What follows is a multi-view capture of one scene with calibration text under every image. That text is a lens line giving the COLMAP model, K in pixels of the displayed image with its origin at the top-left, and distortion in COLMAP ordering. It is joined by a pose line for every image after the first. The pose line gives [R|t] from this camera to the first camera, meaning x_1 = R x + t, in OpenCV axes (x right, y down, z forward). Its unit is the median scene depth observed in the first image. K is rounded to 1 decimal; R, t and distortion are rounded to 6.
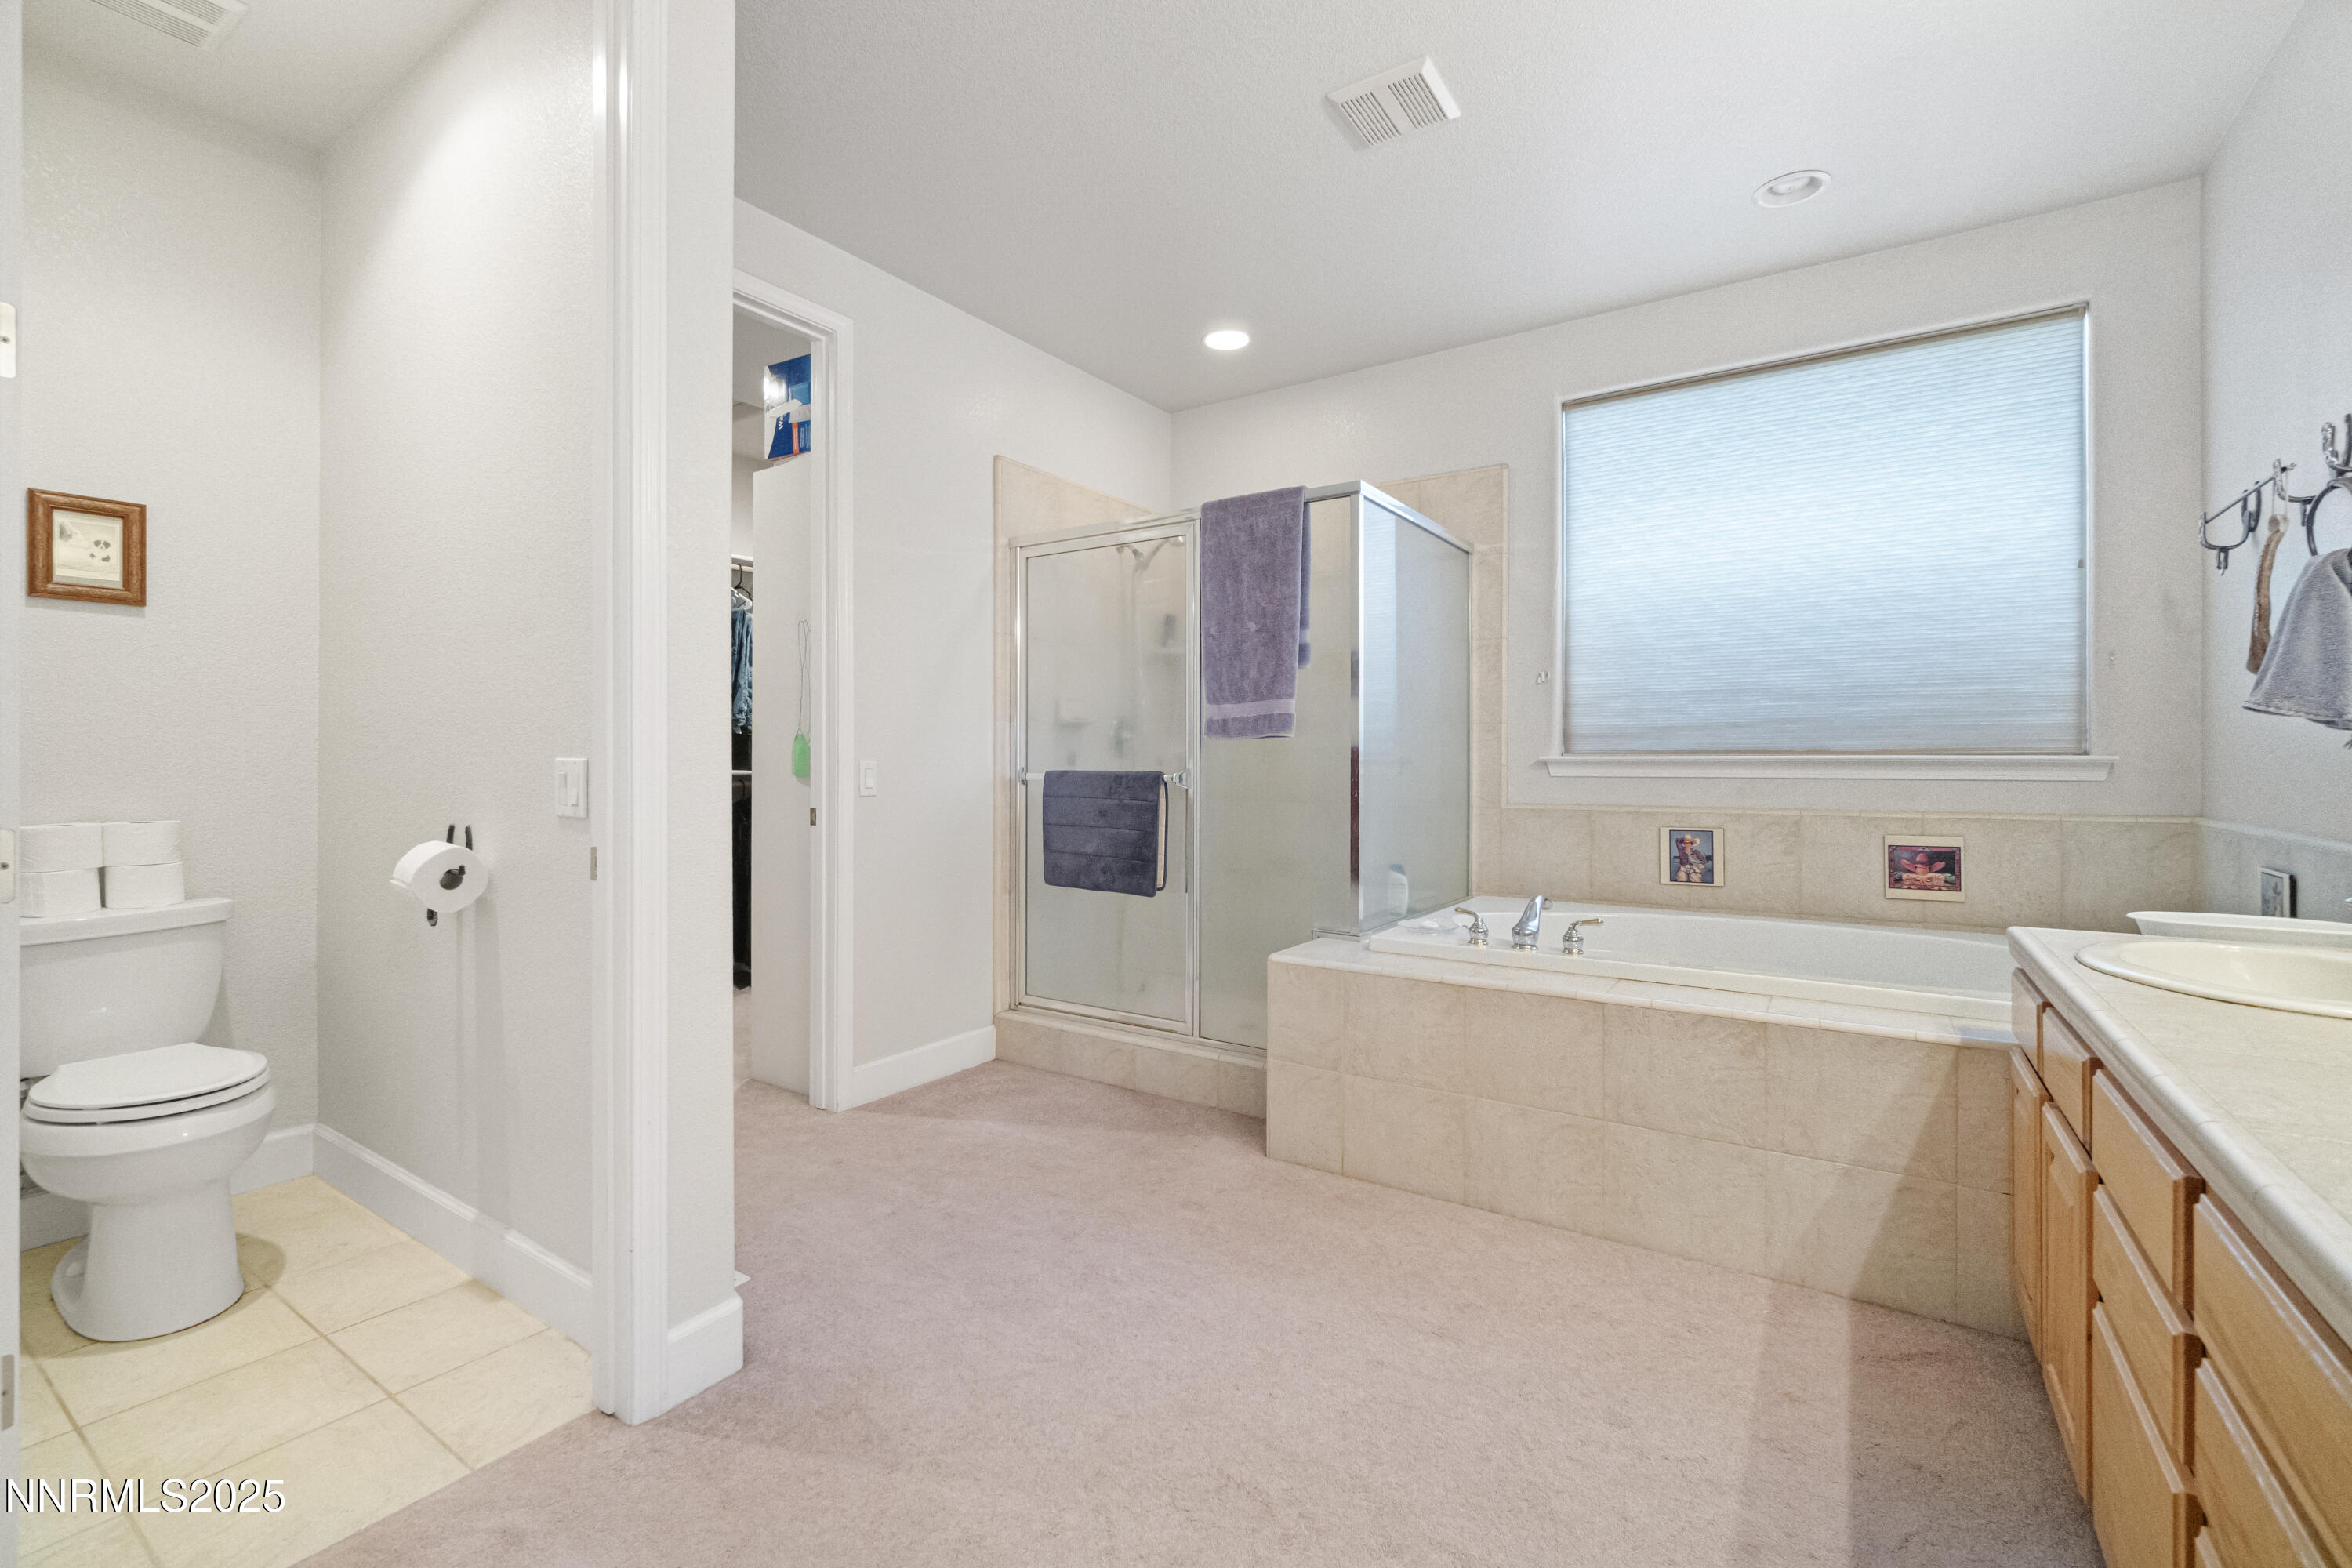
lens RADIAL K [[1011.5, 0, 1166.1], [0, 1011.5, 775.4], [0, 0, 1]] dist [-0.007280, 0.002297]
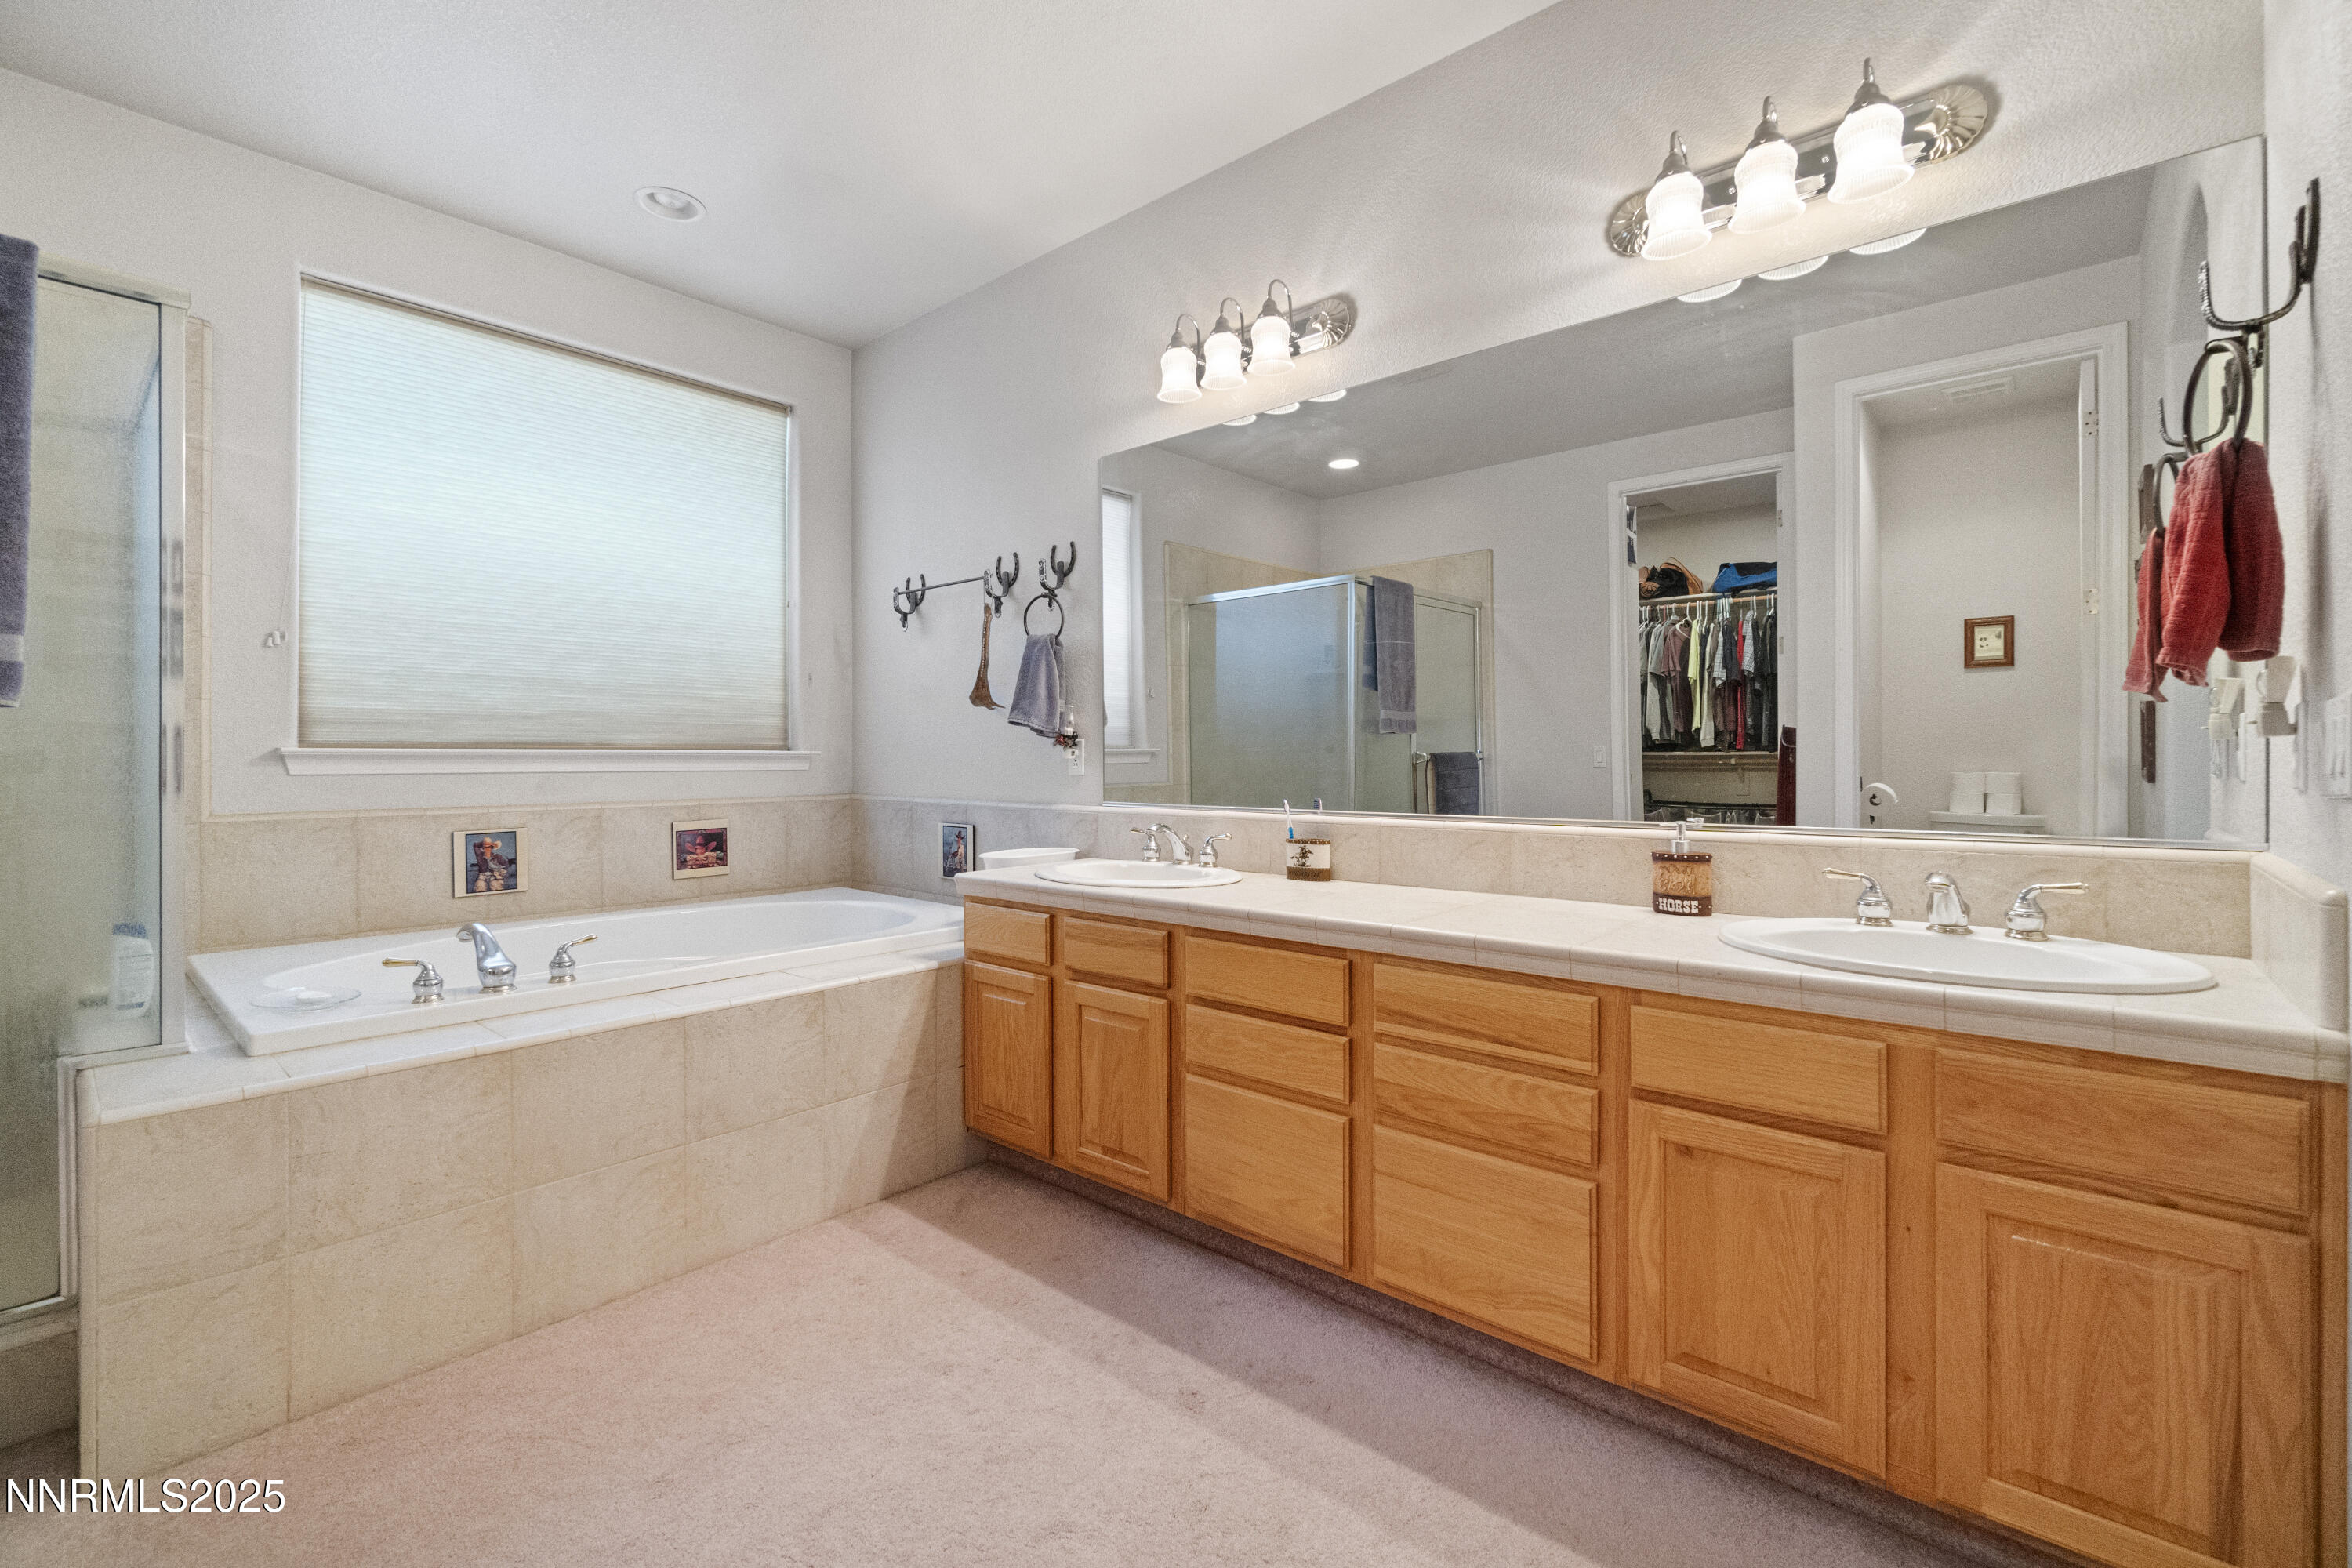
lens RADIAL K [[1011.5, 0, 1165.7], [0, 1011.5, 760.0], [0, 0, 1]] dist [-0.007280, 0.002297]
pose [[0.134219, -0.003101, 0.990947, -0.307383], [0.013705, 0.999905, 0.001273, -0.002535], [-0.990857, 0.013410, 0.134249, 0.322471]]
